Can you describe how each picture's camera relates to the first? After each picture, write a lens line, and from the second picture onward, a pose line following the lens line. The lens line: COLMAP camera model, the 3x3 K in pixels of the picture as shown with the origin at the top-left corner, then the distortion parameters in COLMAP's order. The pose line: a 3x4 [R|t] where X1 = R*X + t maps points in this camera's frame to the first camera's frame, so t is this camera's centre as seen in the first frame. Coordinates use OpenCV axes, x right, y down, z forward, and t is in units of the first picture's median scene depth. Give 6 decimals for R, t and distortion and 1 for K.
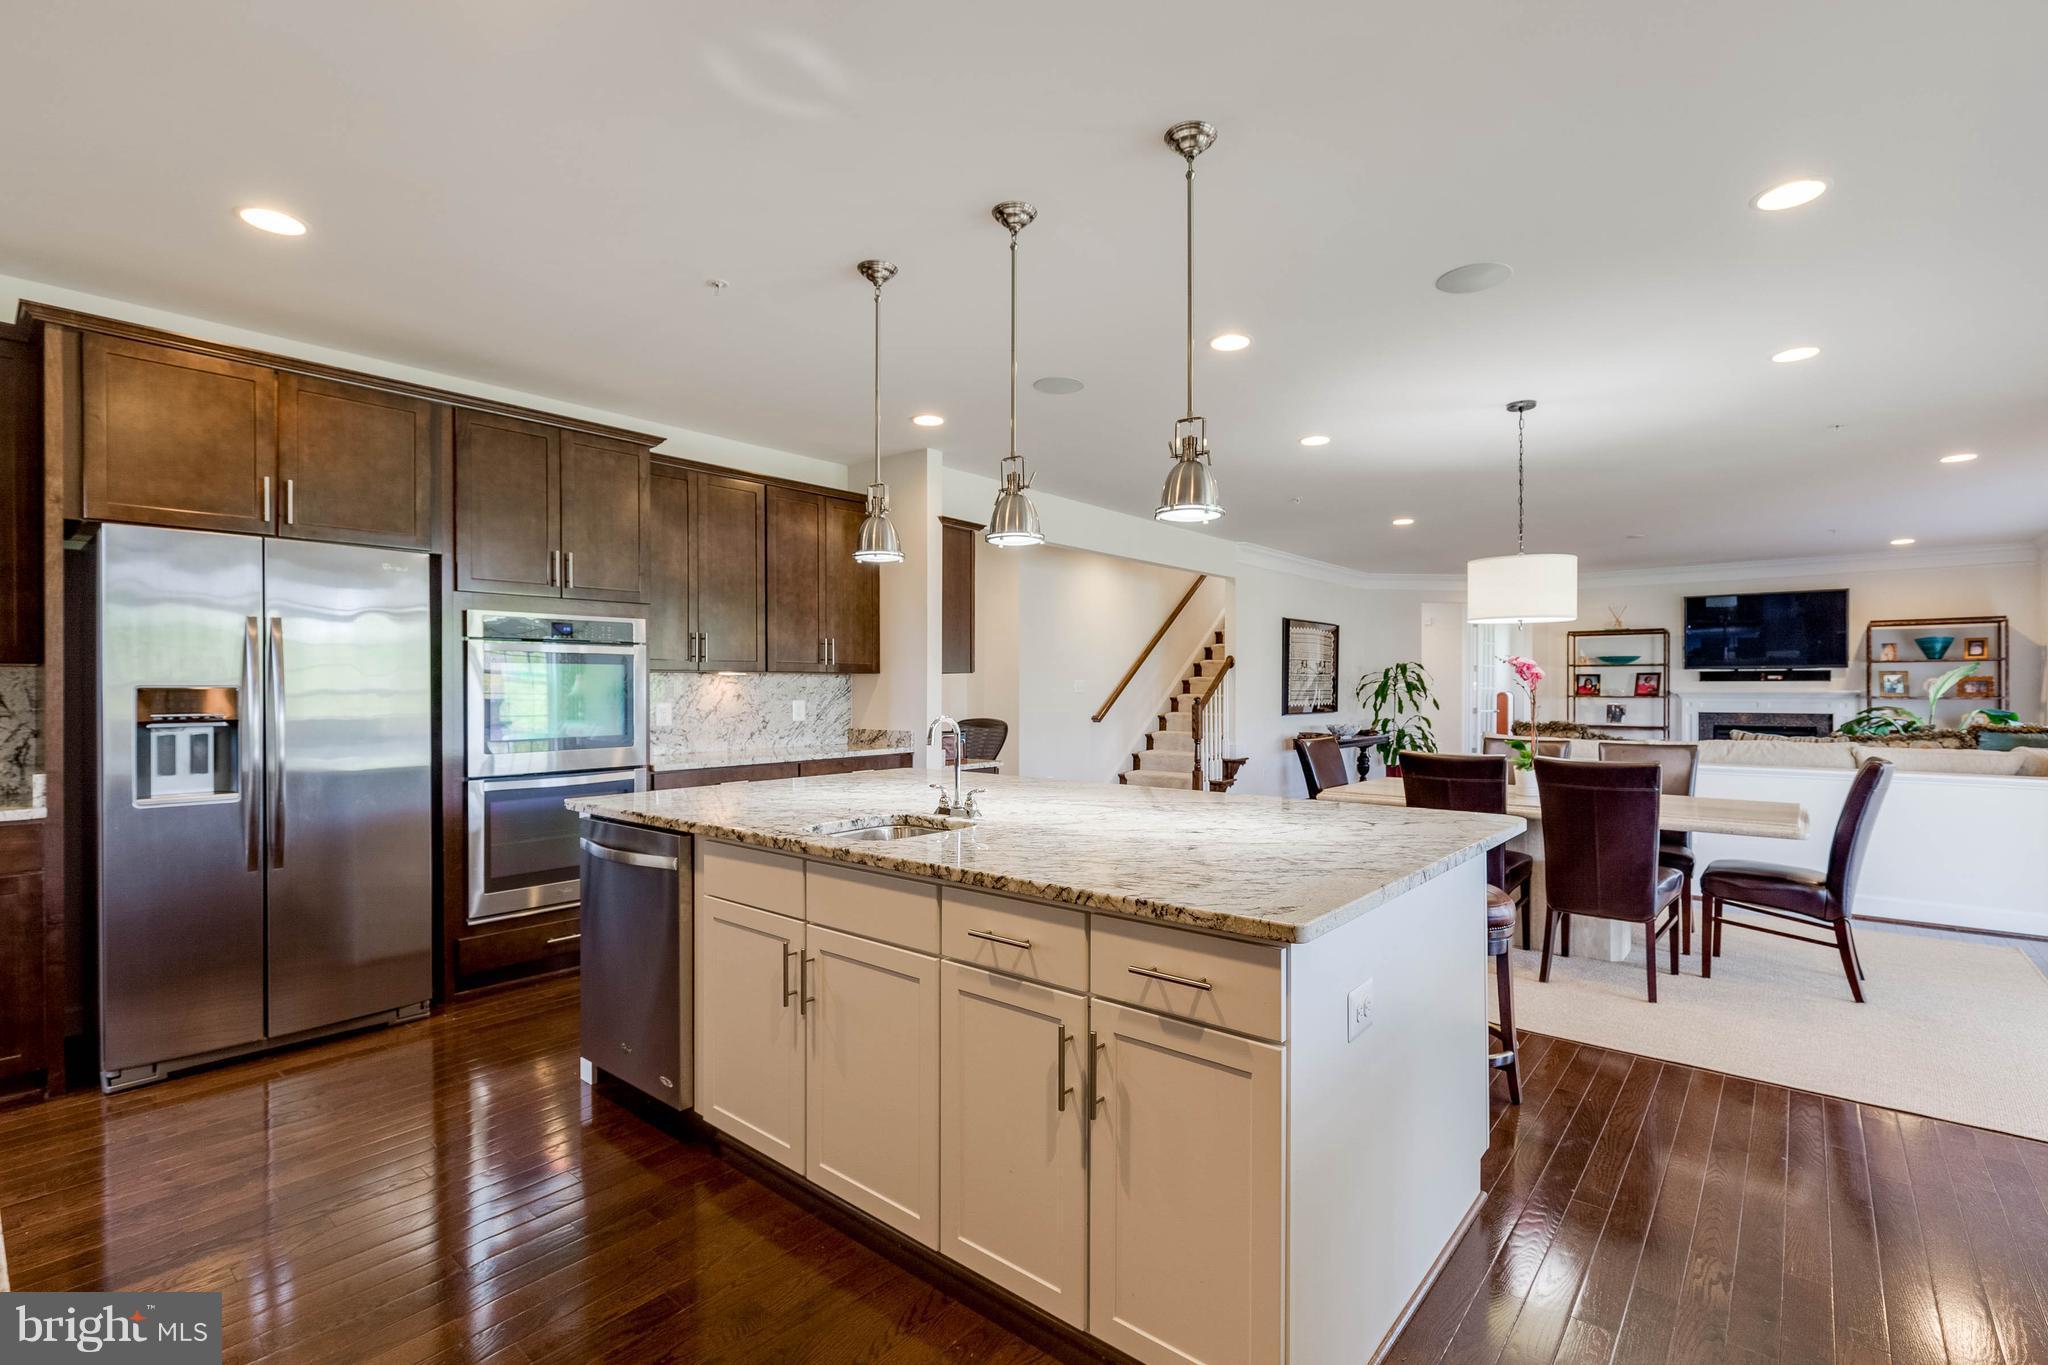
lens RADIAL K [[919.3, 0, 1039.9], [0, 919.3, 689.3], [0, 0, 1]] dist [-0.000415, 0.000013]
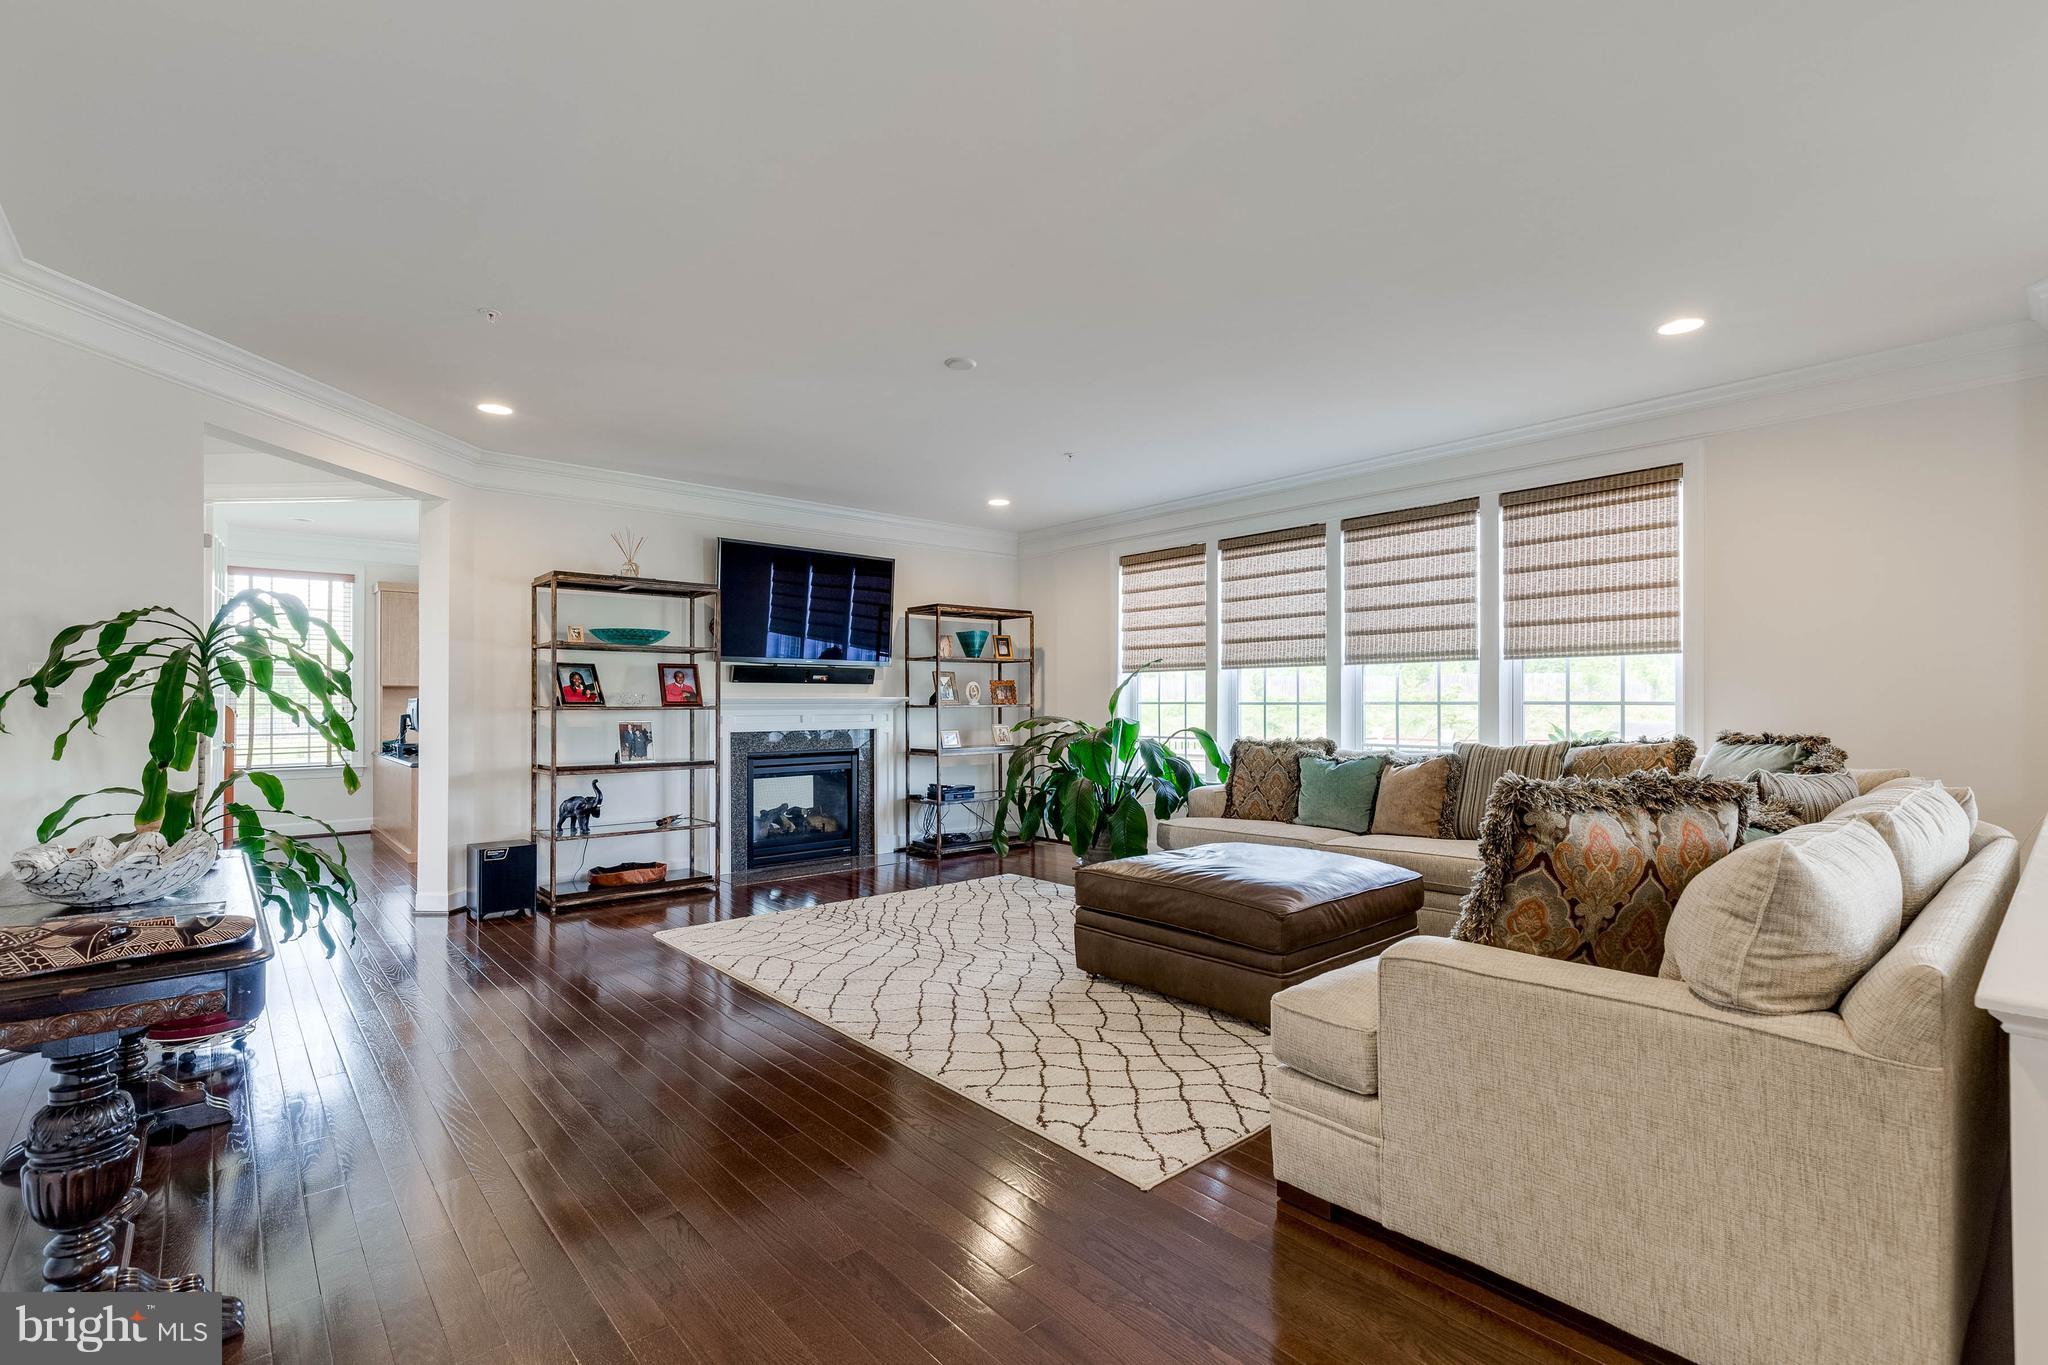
lens RADIAL K [[933.0, 0, 995.2], [0, 933.0, 689.4], [0, 0, 1]] dist [-0.004238, -0.000573]
pose [[0.170829, 0.014175, 0.985199, 0.140063], [0.001658, 0.999891, -0.014674, 0.005738], [-0.985299, 0.004140, 0.170787, 0.716387]]
